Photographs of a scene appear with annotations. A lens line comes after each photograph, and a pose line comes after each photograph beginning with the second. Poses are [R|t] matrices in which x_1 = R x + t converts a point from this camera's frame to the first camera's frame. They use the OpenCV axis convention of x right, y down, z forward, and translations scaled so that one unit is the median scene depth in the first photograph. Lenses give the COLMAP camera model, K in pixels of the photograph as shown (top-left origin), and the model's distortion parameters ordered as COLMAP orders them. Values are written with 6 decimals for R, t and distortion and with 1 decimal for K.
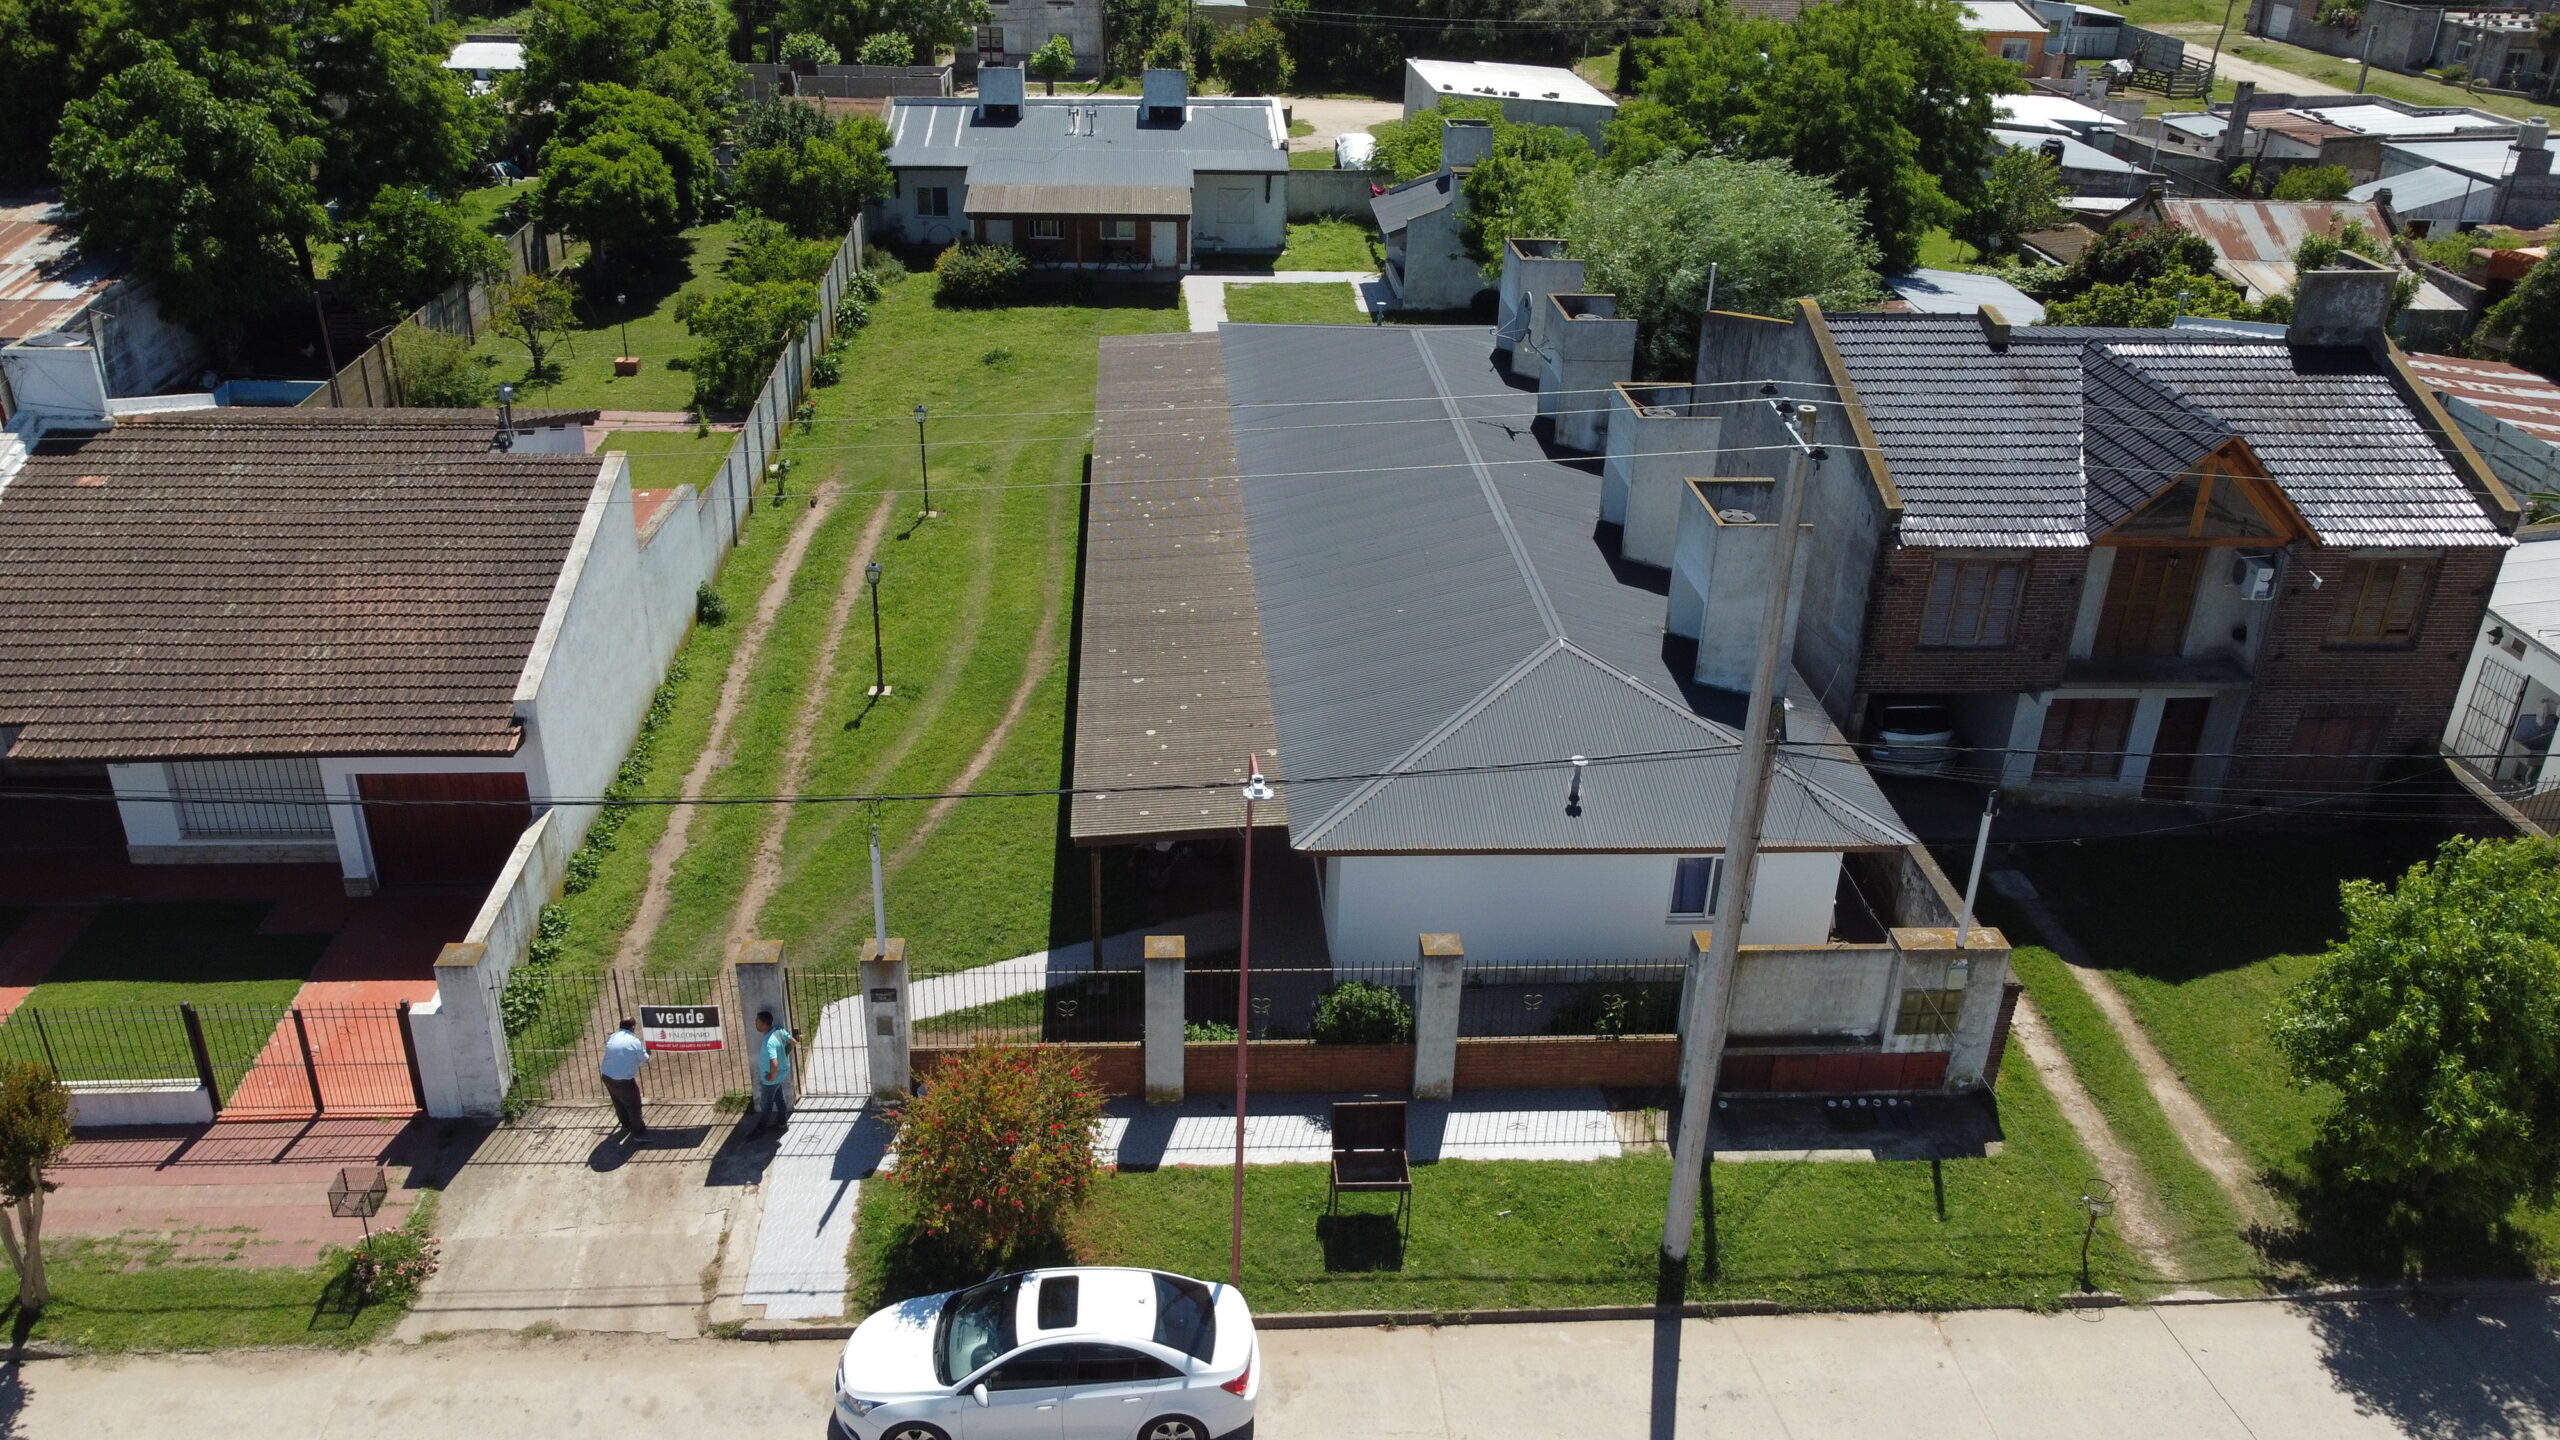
lens RADIAL K [[1936.8, 0, 1278.7], [0, 1936.8, 720.2], [0, 0, 1]] dist [-0.006640, -0.000678]
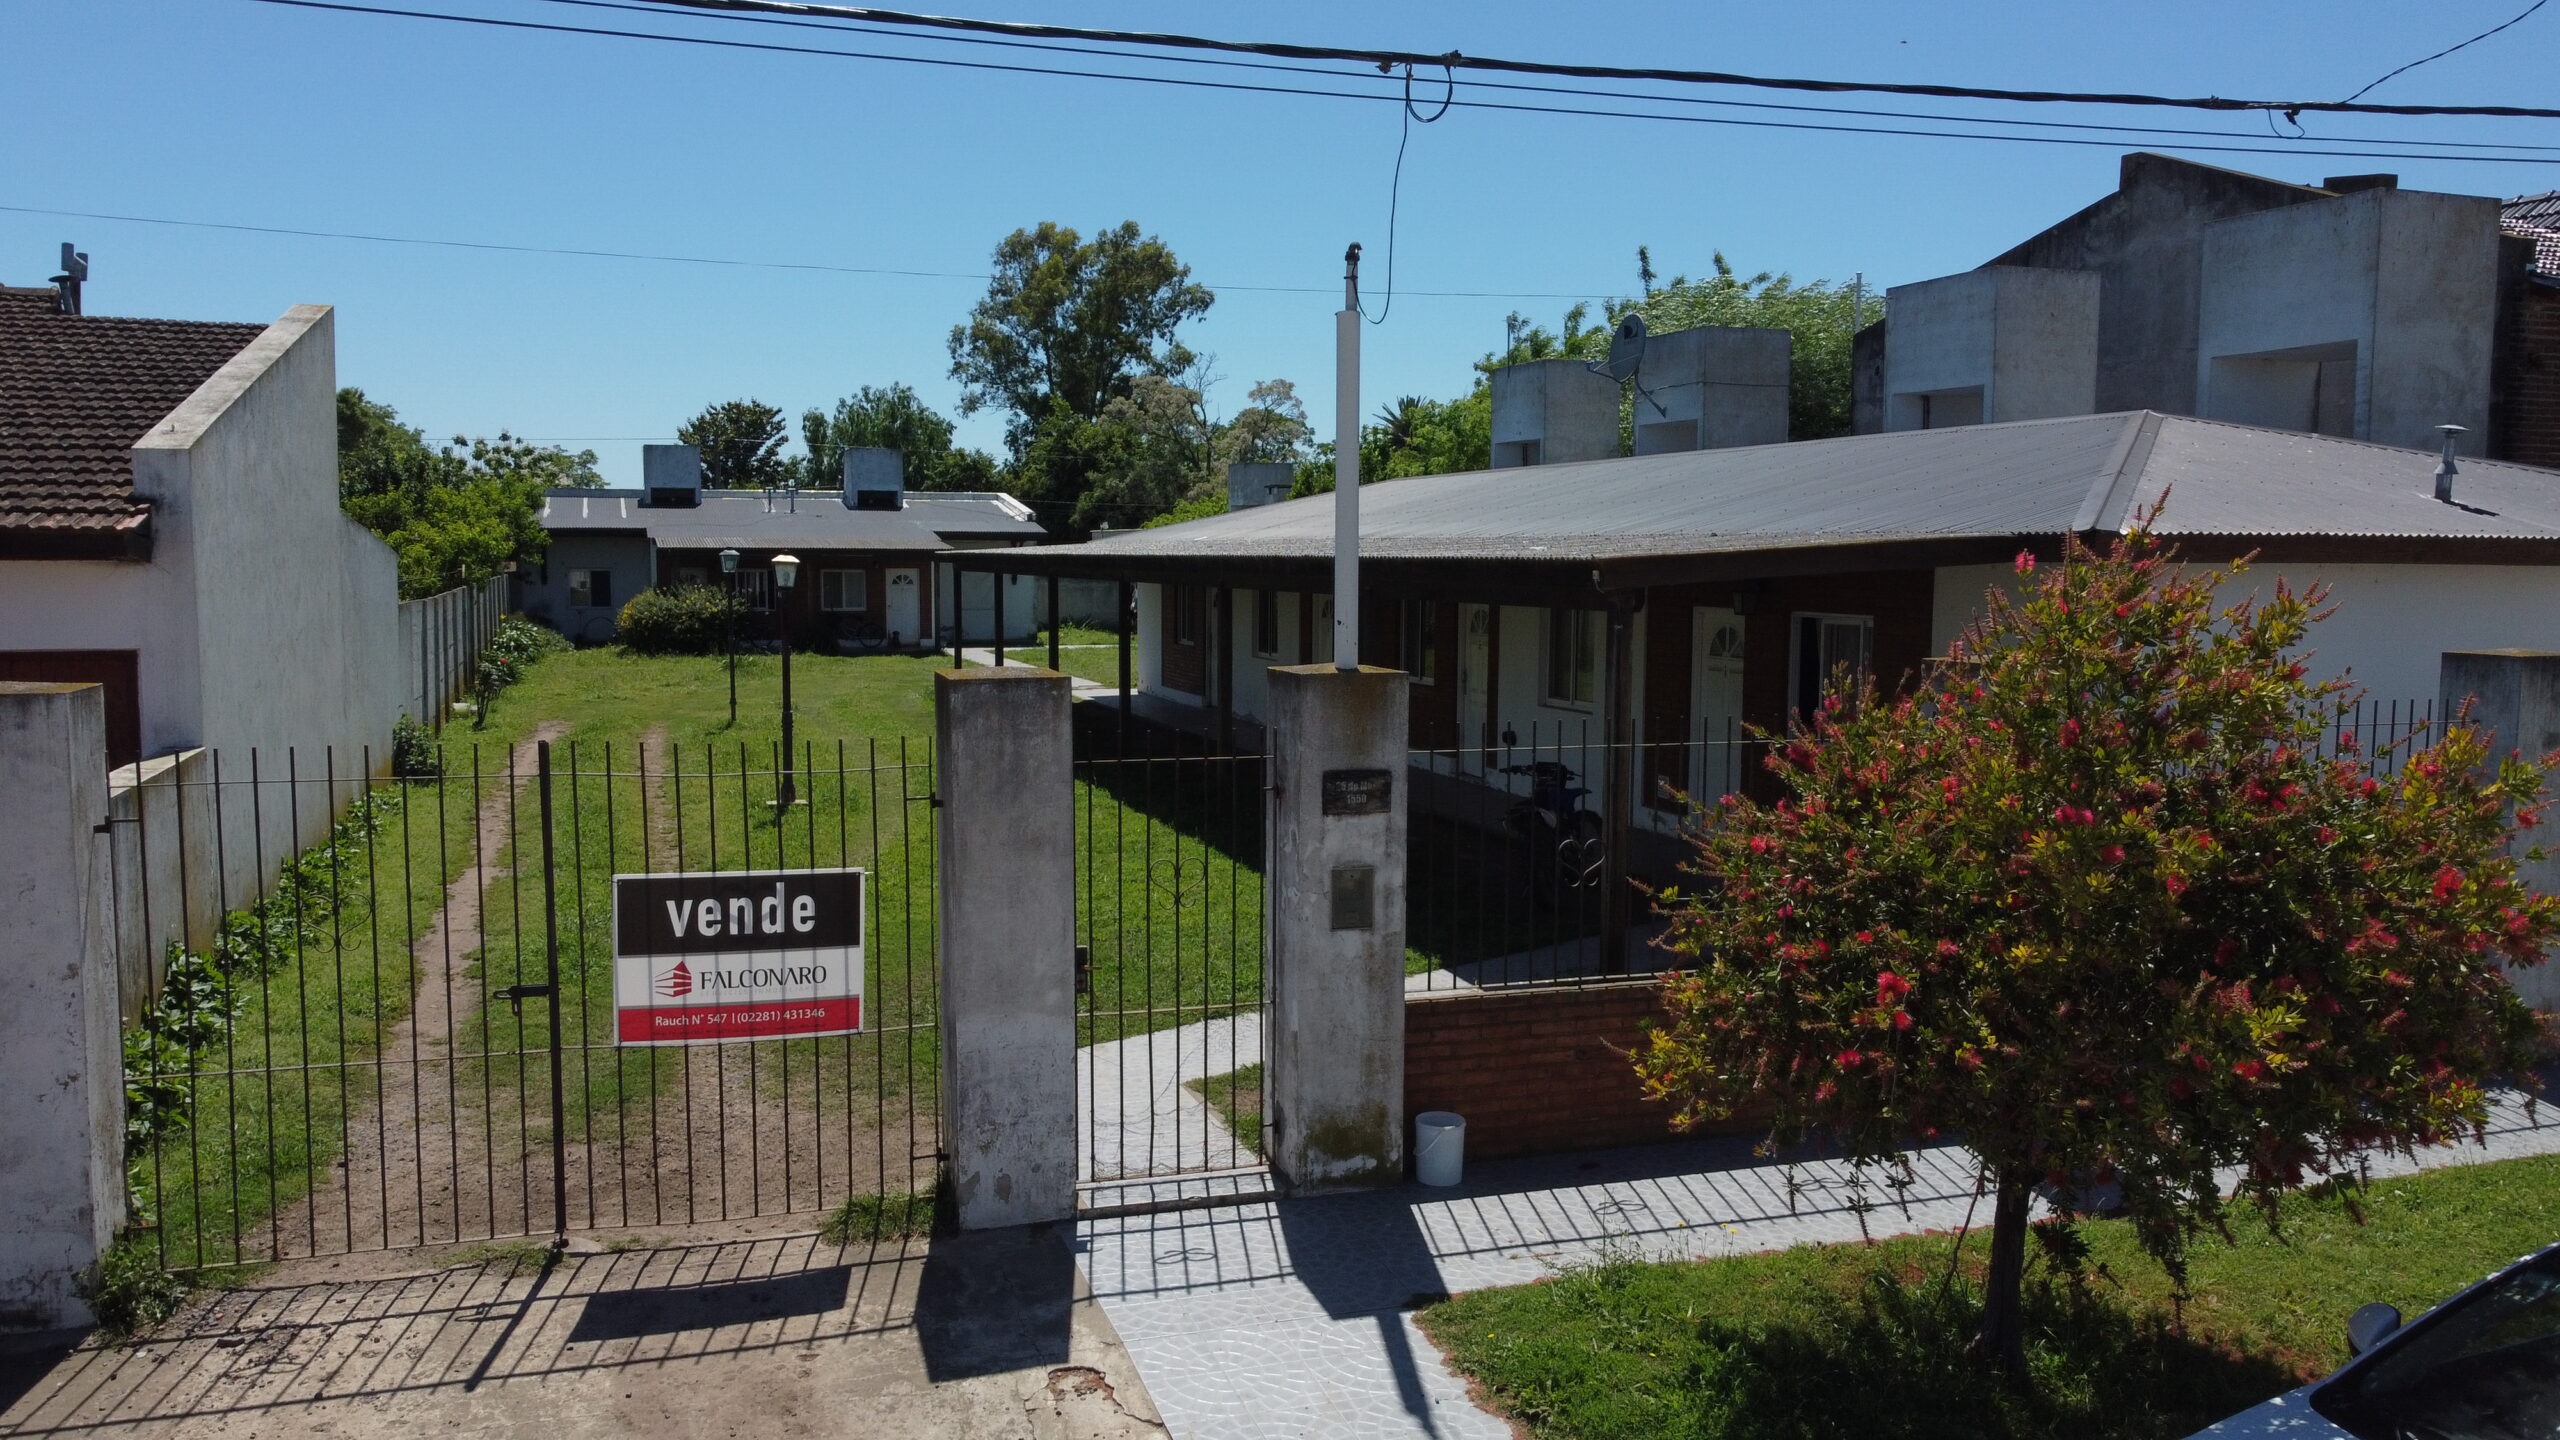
lens RADIAL K [[1936.8, 0, 1274.1], [0, 1936.8, 718.8], [0, 0, 1]] dist [-0.006640, -0.000678]
pose [[0.966112, -0.045513, 0.254081, -0.303242], [0.135584, 0.927084, -0.349475, 0.247277], [-0.219649, 0.372081, 0.901837, 0.676733]]
